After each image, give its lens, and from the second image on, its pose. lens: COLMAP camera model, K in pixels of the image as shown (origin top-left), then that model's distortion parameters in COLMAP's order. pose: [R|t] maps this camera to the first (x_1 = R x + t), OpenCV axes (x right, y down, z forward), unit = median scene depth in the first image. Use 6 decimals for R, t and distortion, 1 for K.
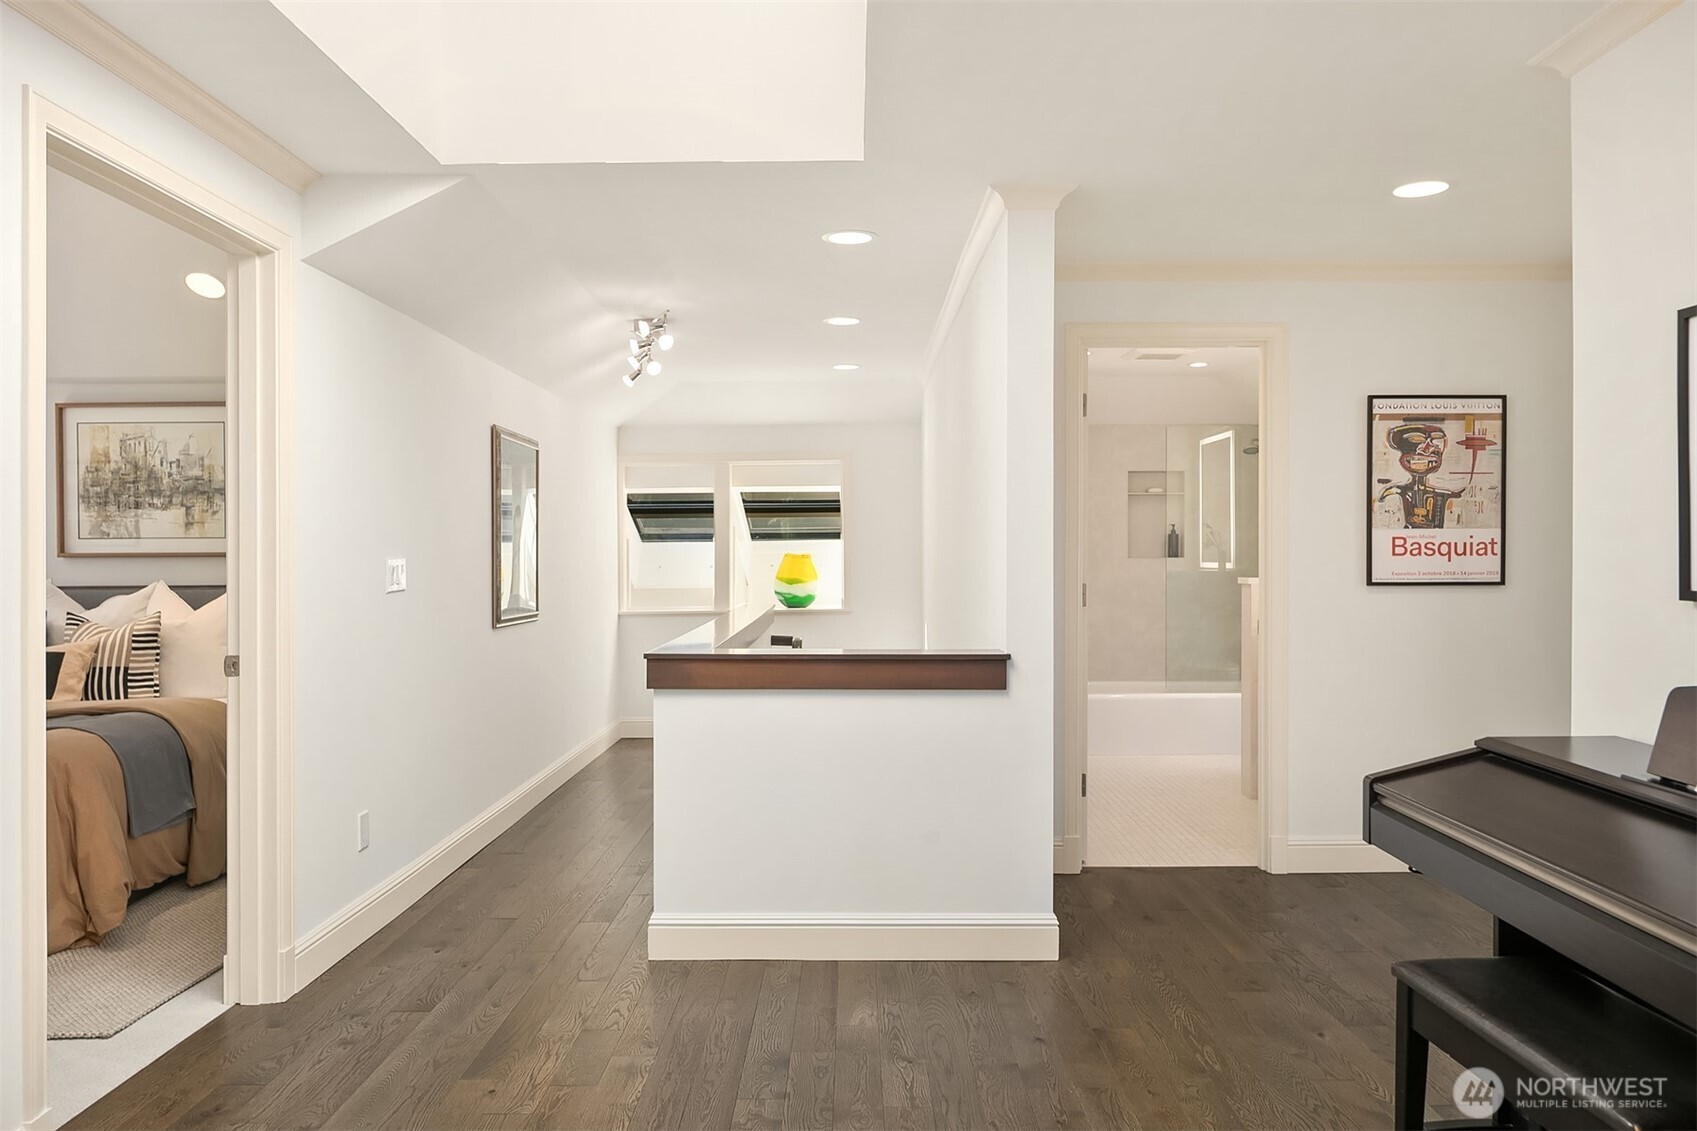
lens RADIAL K [[1192.7, 0, 848.5], [0, 1192.7, 565.5], [0, 0, 1]] dist [-0.005990, -0.002594]
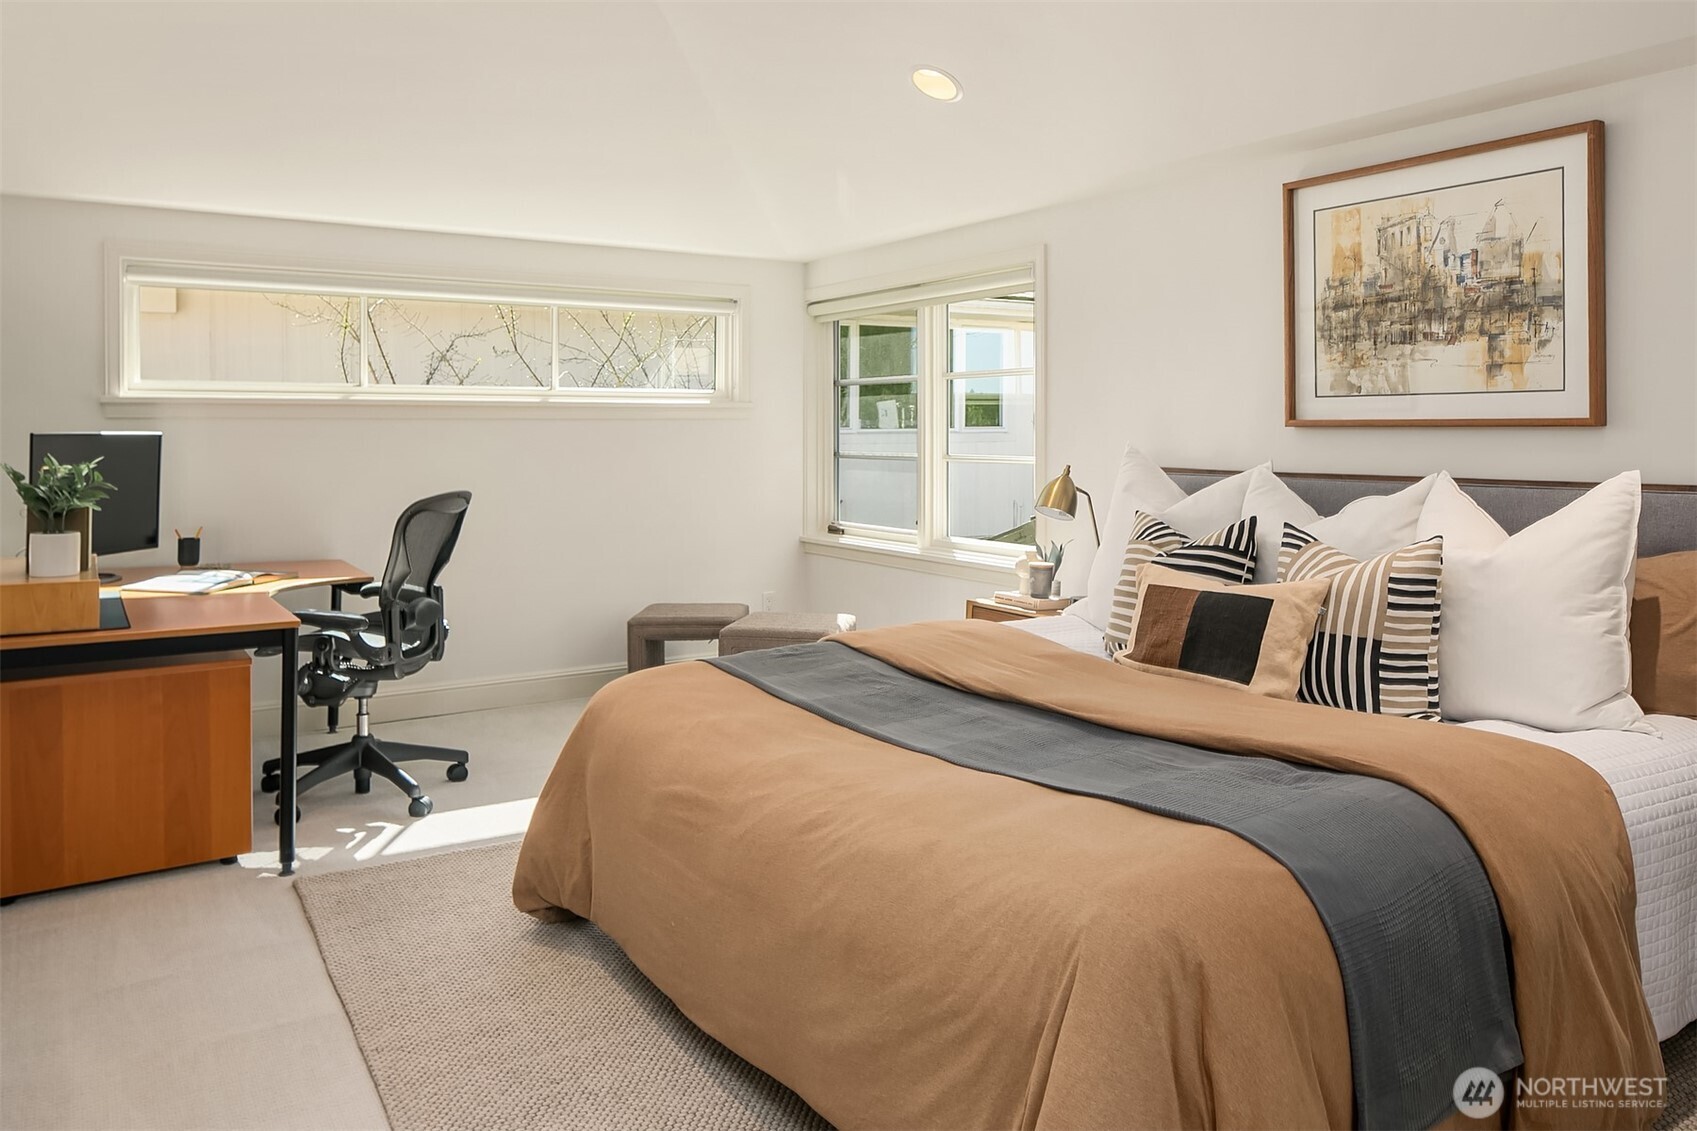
lens RADIAL K [[1194.3, 0, 847.6], [0, 1194.3, 417.9], [0, 0, 1]] dist [-0.008641, -0.001768]
pose [[0.550454, -0.000843, -0.834865, -0.263289], [-0.010384, 0.999915, -0.007857, -0.004096], [0.834801, 0.012995, 0.550399, 0.455748]]
